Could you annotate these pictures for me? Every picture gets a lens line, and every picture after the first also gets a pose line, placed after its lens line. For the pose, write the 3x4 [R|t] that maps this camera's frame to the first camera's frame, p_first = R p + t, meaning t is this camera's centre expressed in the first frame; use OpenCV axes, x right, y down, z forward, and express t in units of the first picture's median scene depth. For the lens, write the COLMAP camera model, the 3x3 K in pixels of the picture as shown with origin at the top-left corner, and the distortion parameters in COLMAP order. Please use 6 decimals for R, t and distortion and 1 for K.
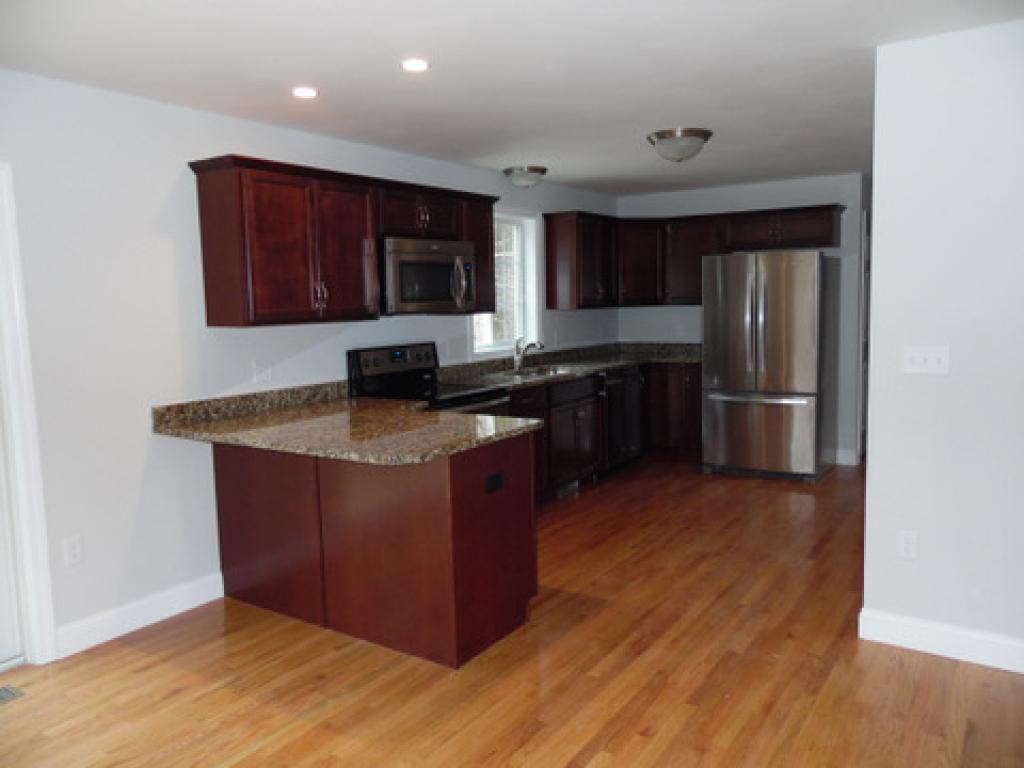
lens RADIAL K [[758.5, 0, 512.0], [0, 758.5, 384.0], [0, 0, 1]] dist [0.002158, 0.002742]
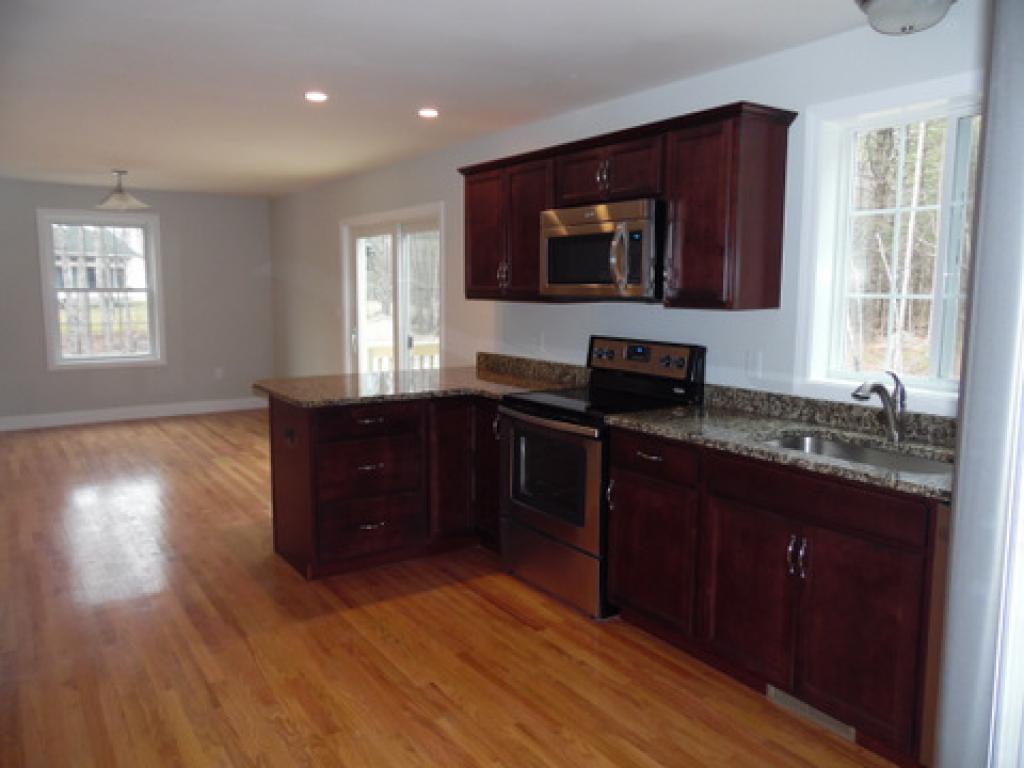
lens RADIAL K [[758.5, 0, 512.0], [0, 758.5, 384.0], [0, 0, 1]] dist [0.002158, 0.002742]
pose [[-0.357991, 0.139129, -0.923302, 0.724506], [-0.107313, 0.976154, 0.188701, -0.161097], [0.927538, 0.166635, -0.334523, 1.315227]]
